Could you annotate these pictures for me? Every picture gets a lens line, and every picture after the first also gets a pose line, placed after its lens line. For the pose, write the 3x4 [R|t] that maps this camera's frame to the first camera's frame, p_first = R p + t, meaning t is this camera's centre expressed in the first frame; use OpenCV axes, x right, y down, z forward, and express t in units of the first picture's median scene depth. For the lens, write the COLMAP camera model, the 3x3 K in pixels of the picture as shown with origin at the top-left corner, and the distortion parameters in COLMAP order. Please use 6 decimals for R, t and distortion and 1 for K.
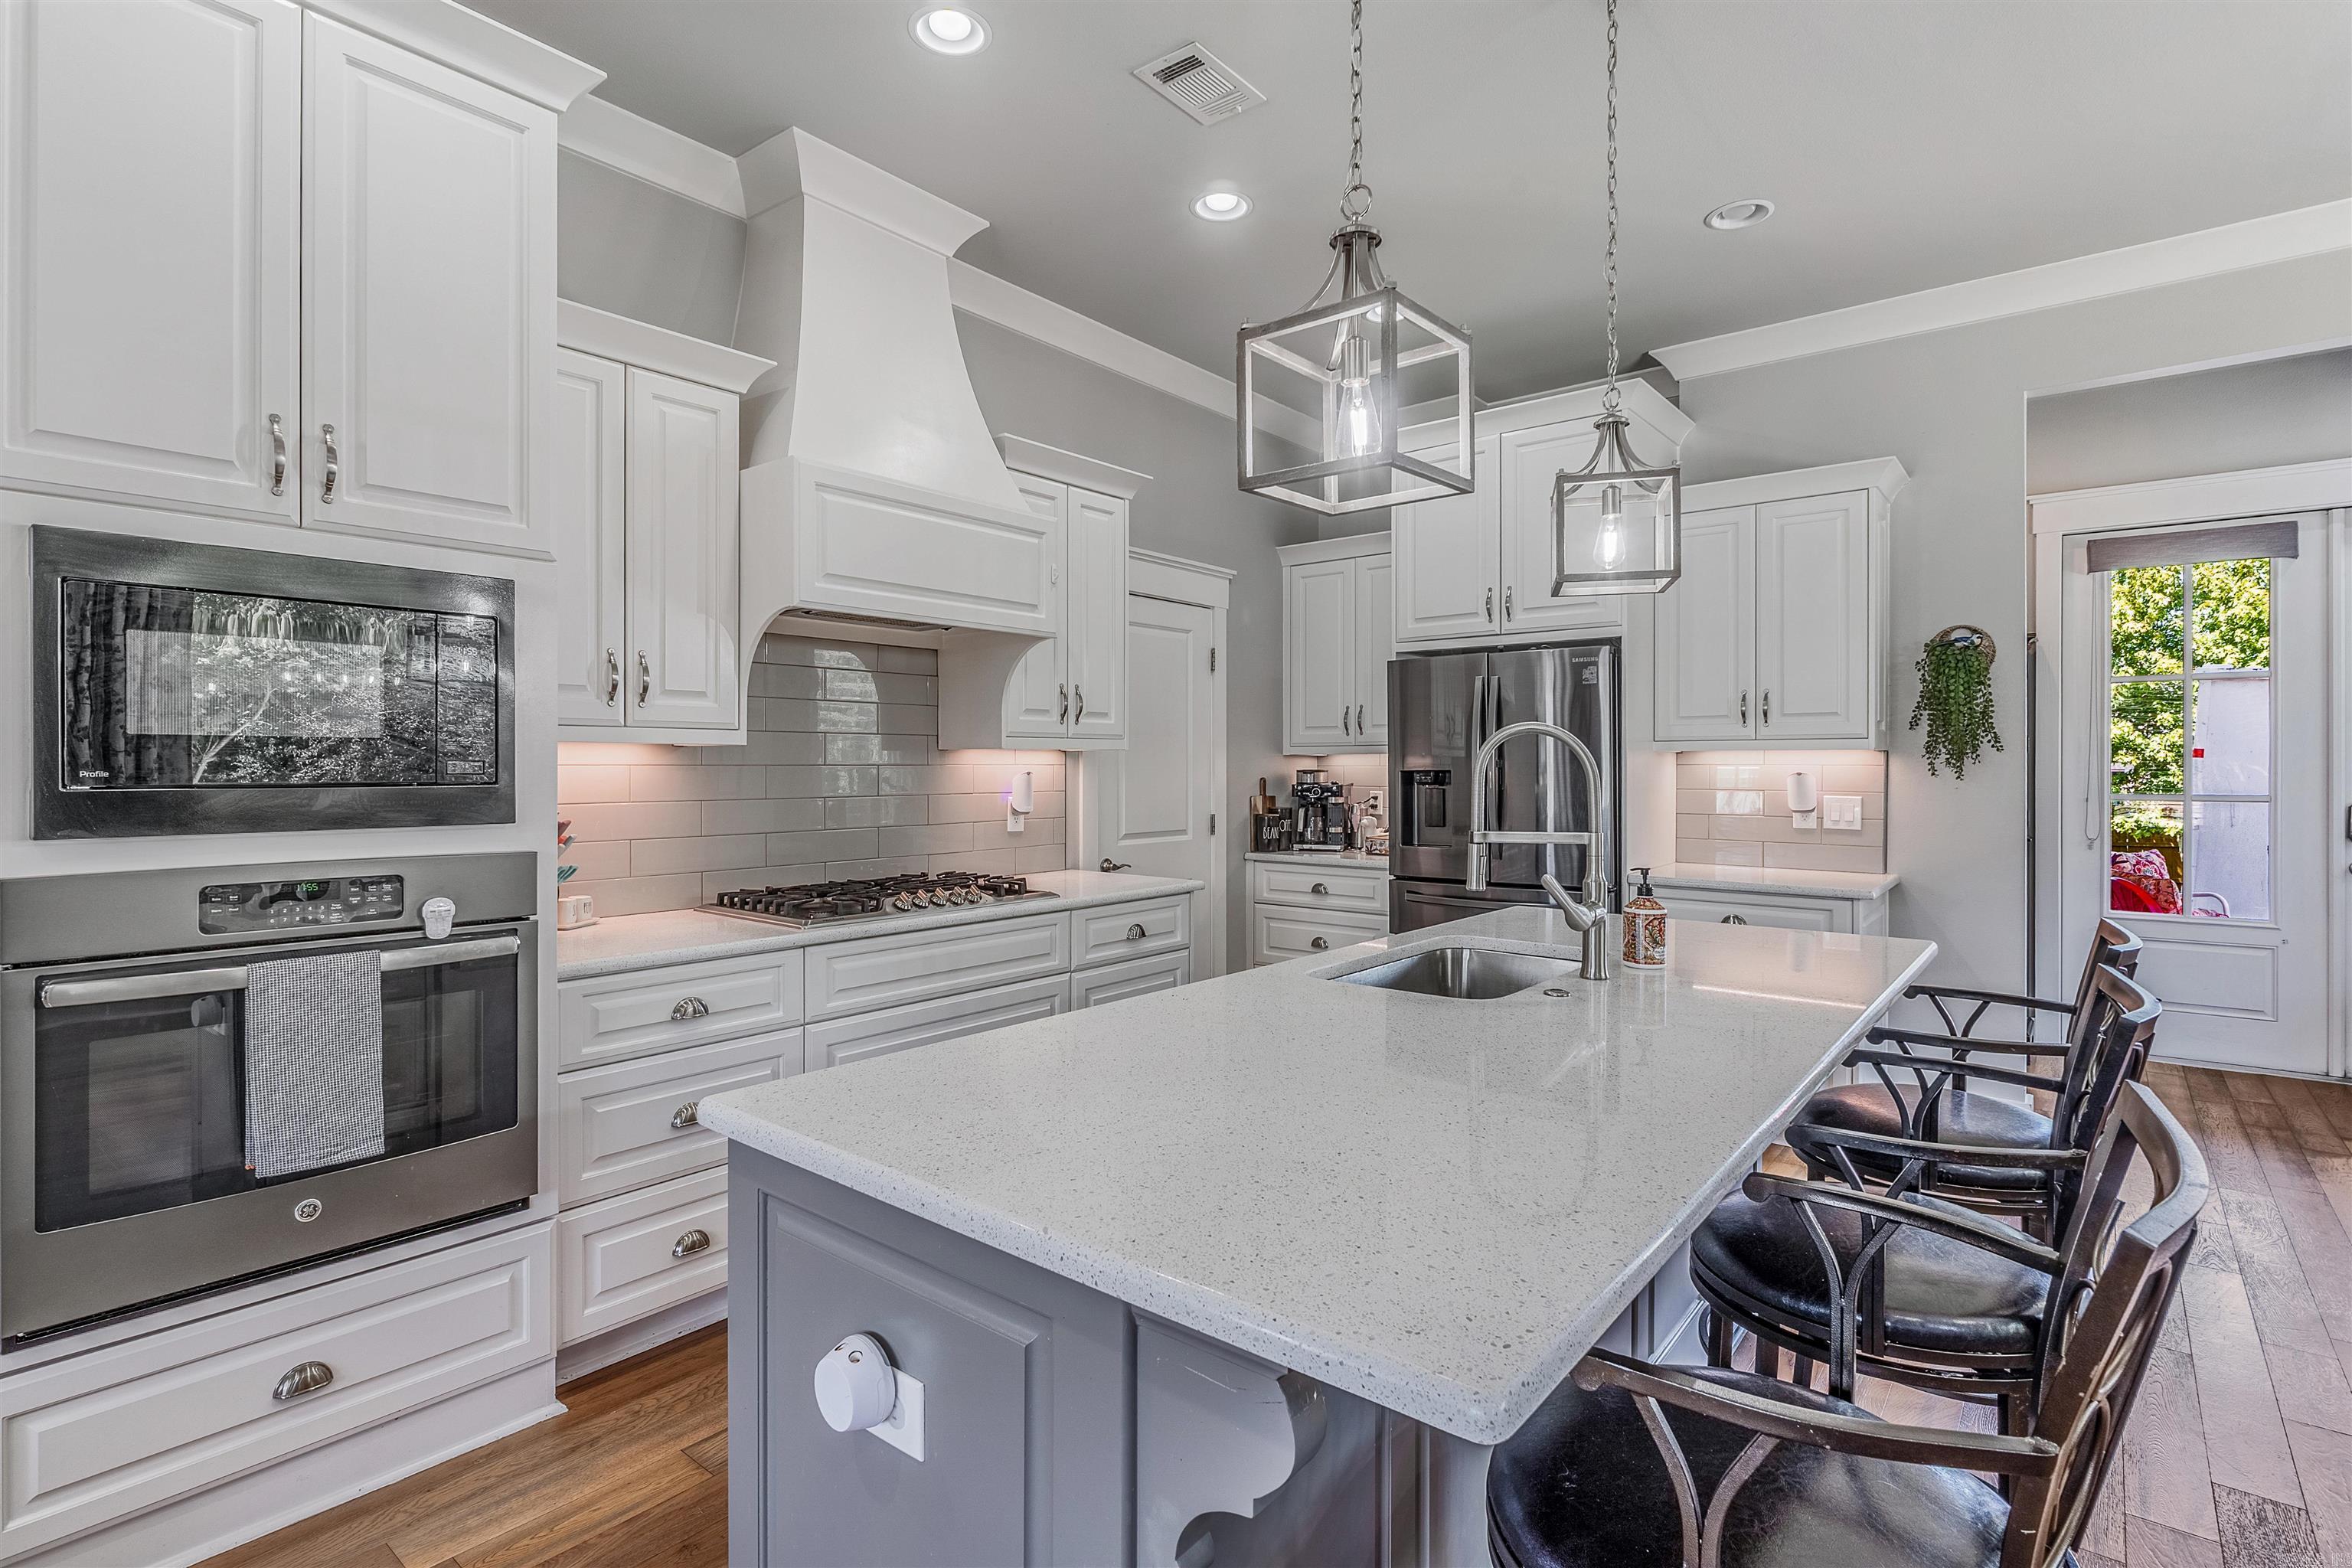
lens RADIAL K [[1139.2, 0, 1171.5], [0, 1139.2, 768.2], [0, 0, 1]] dist [-0.001643, -0.000165]
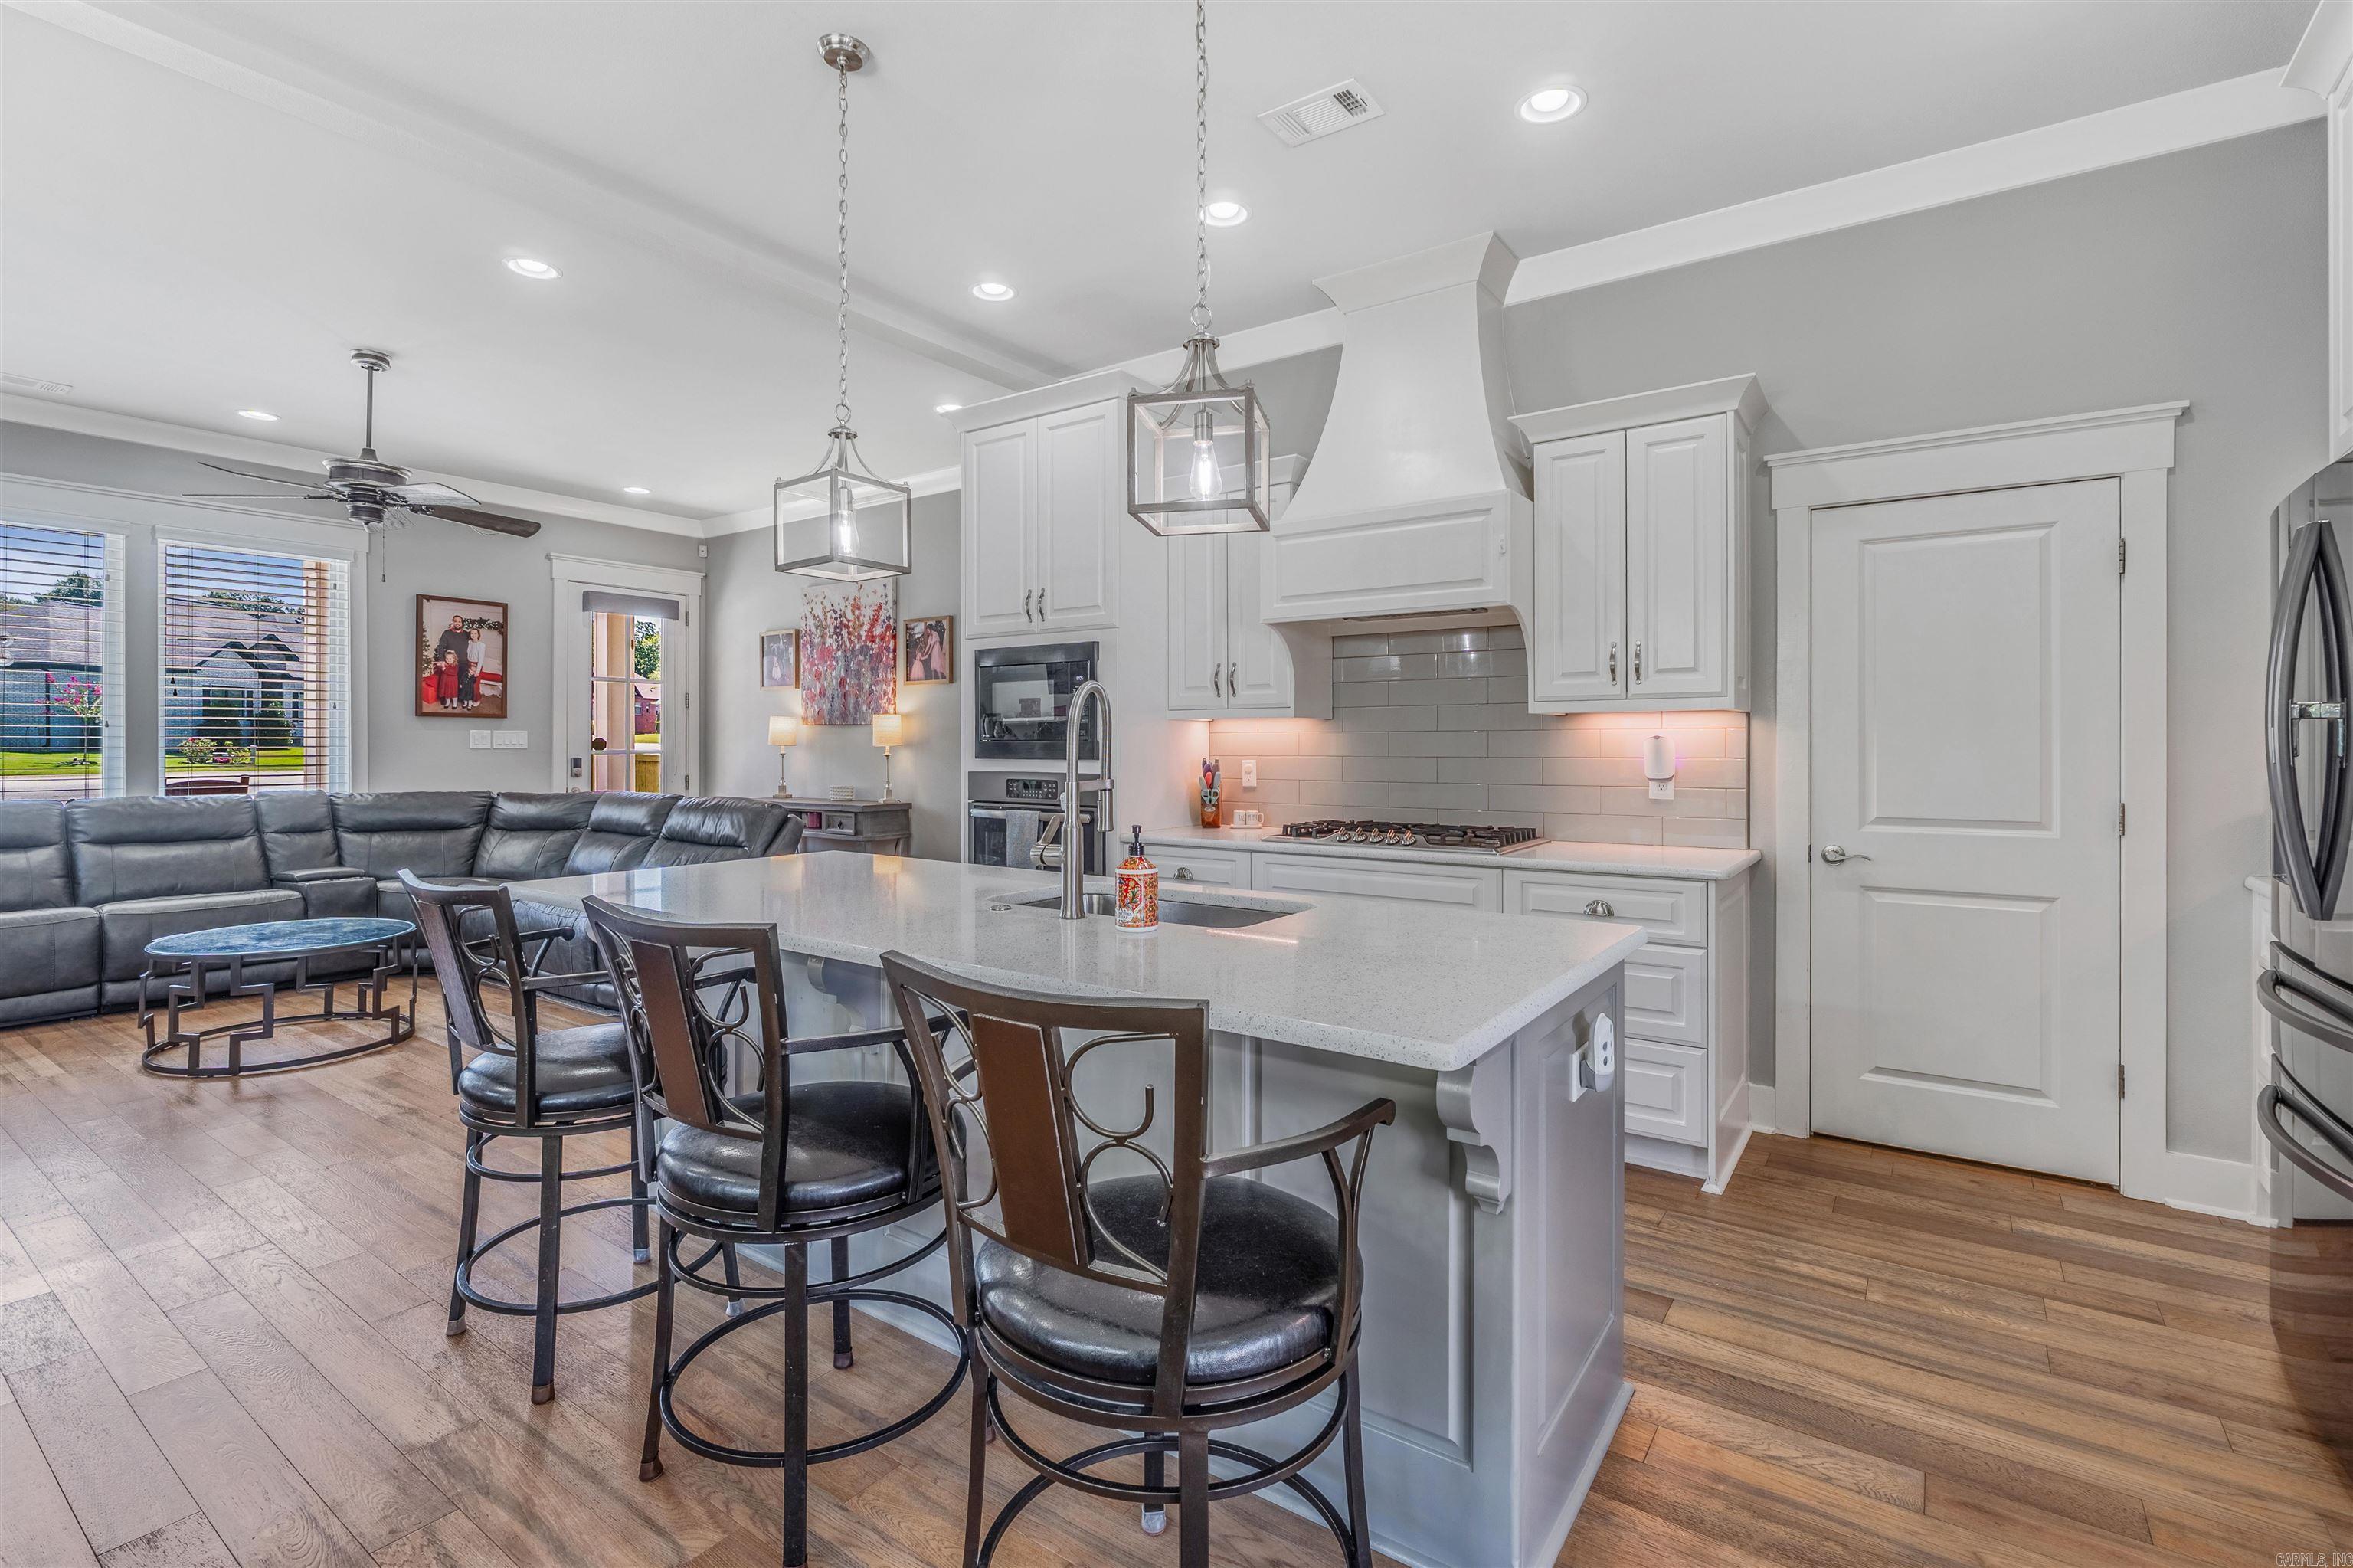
lens RADIAL K [[1079.0, 0, 1172.3], [0, 1079.0, 747.0], [0, 0, 1]] dist [-0.000818, -0.000536]
pose [[0.069301, 0.002052, -0.997594, 0.696491], [-0.002091, 0.999996, 0.001912, 0.010739], [0.997594, 0.001954, 0.069305, 0.510997]]
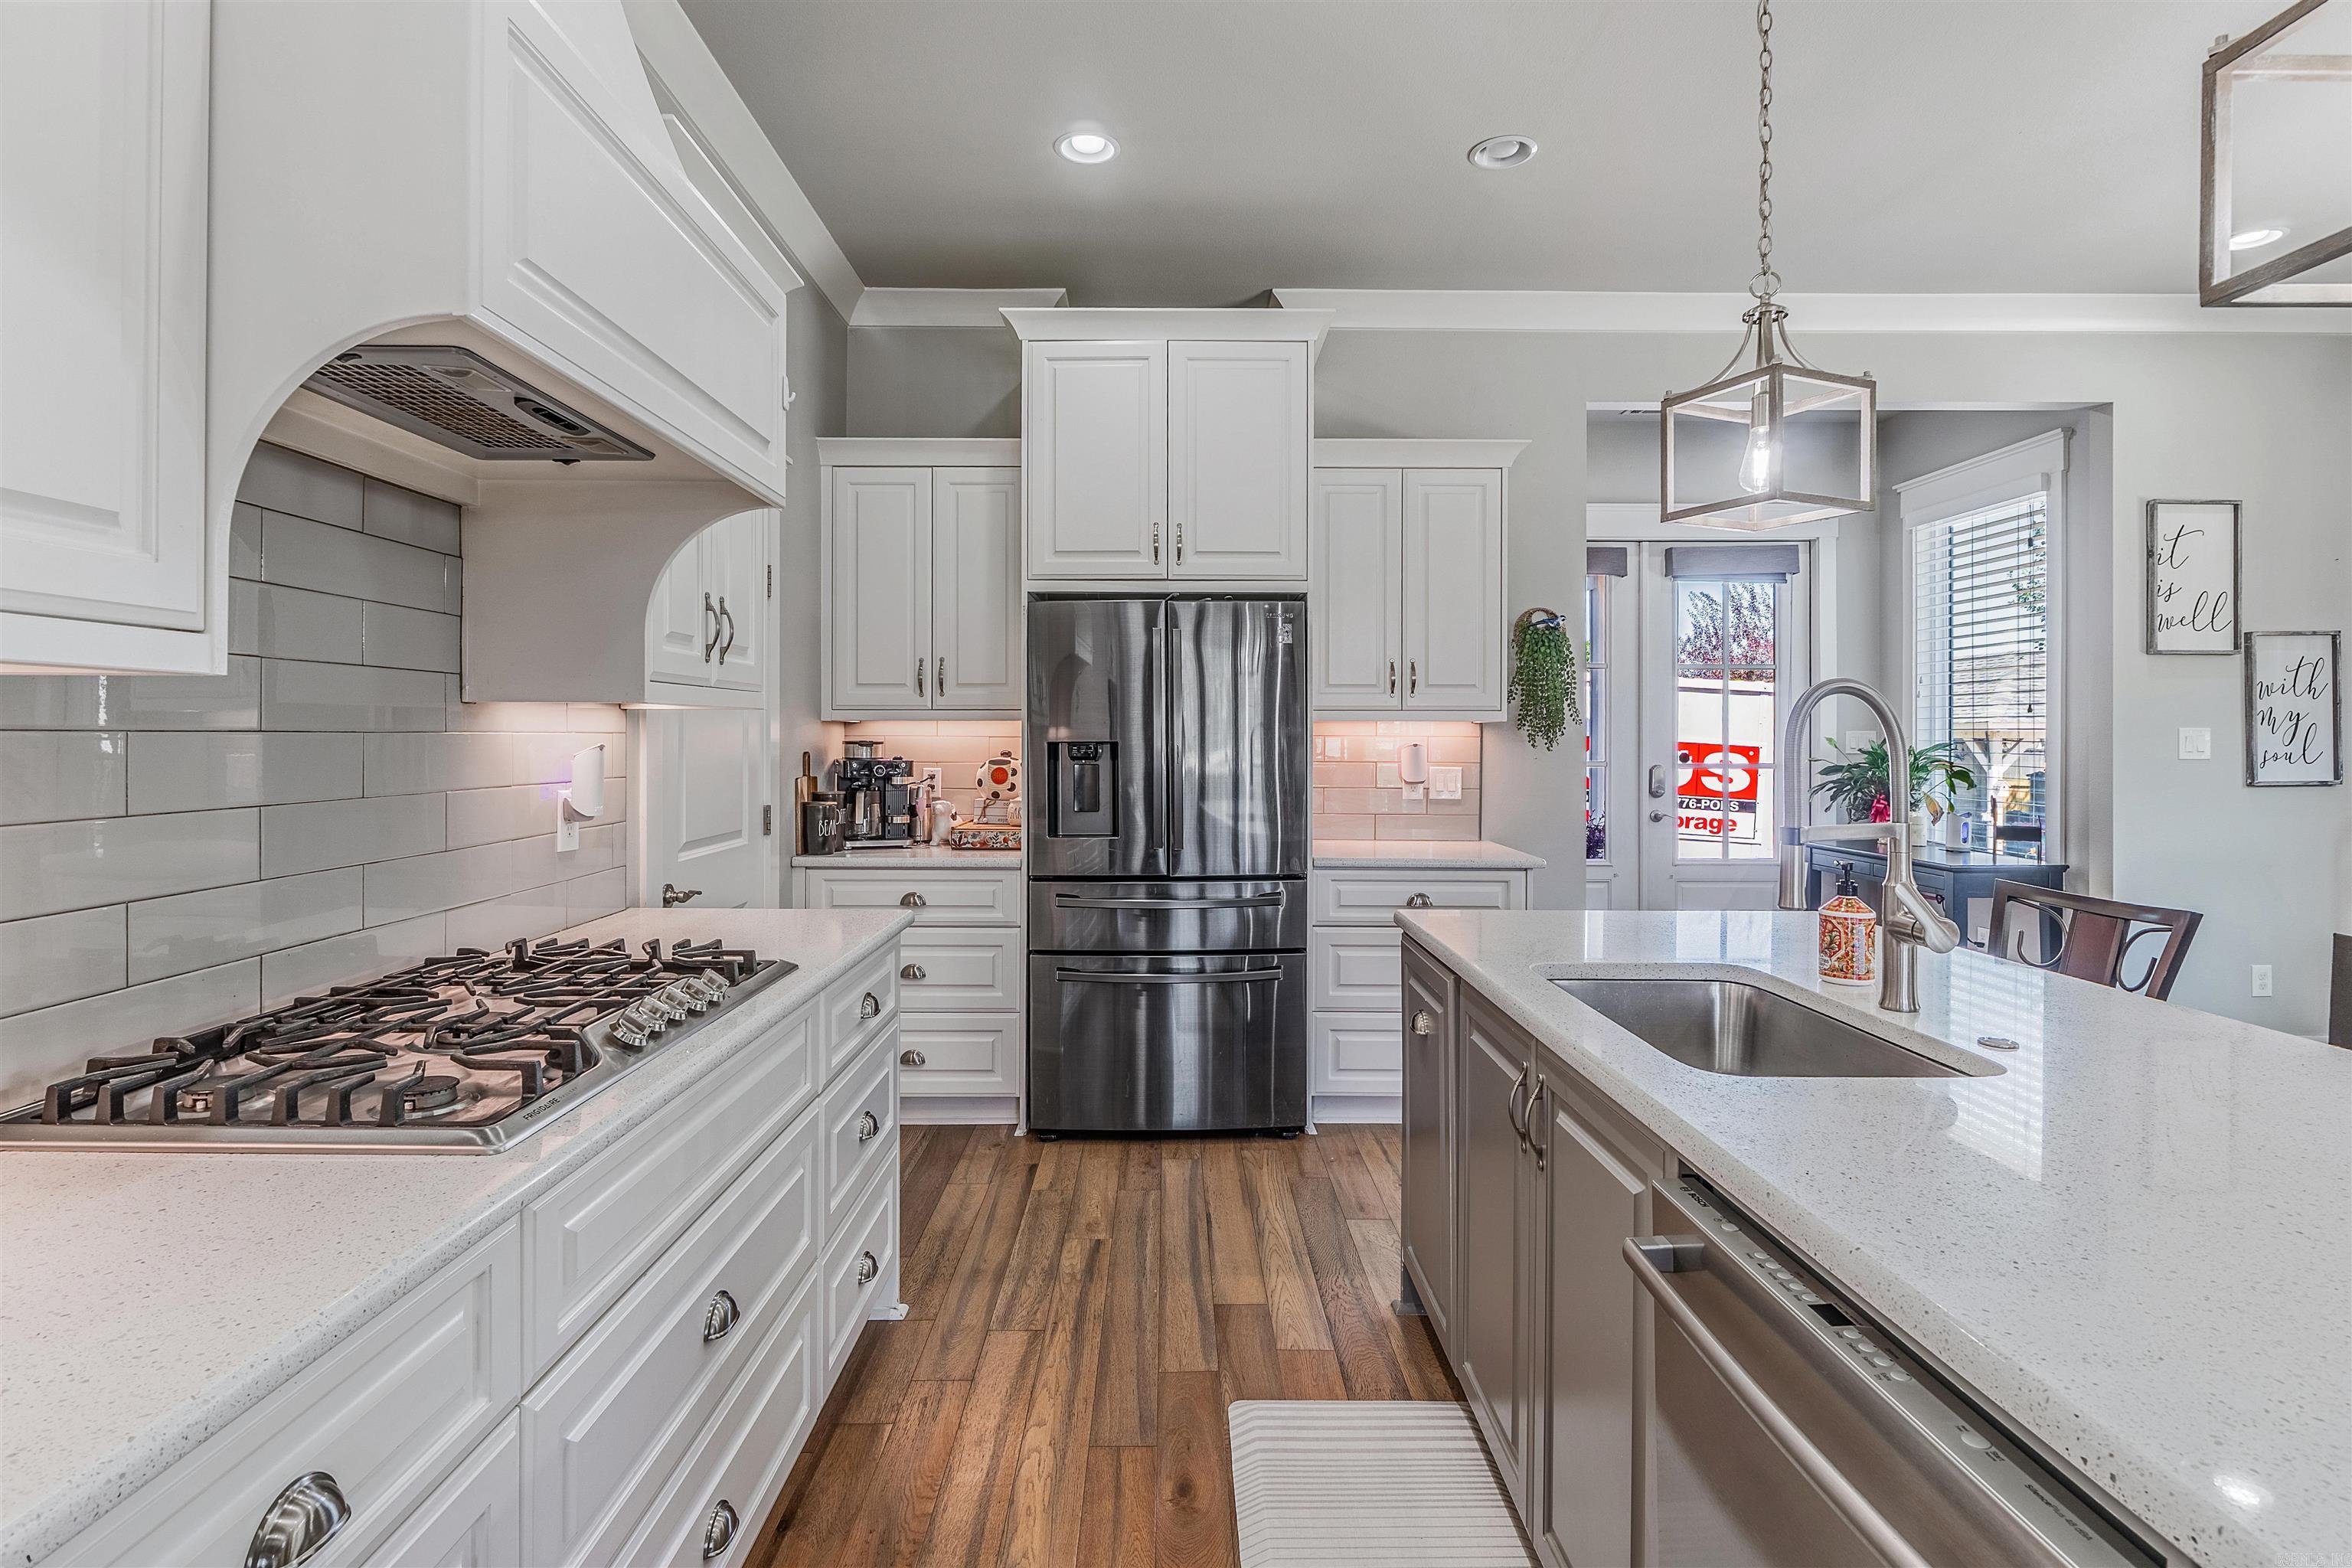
lens RADIAL K [[1156.4, 0, 1175.8], [0, 1156.4, 741.6], [0, 0, 1]] dist [-0.000791, -0.000095]
pose [[0.768510, -0.000016, 0.639837, -0.259672], [-0.001470, 0.999997, 0.001790, 0.000029], [-0.639836, -0.002316, 0.768508, 0.353602]]
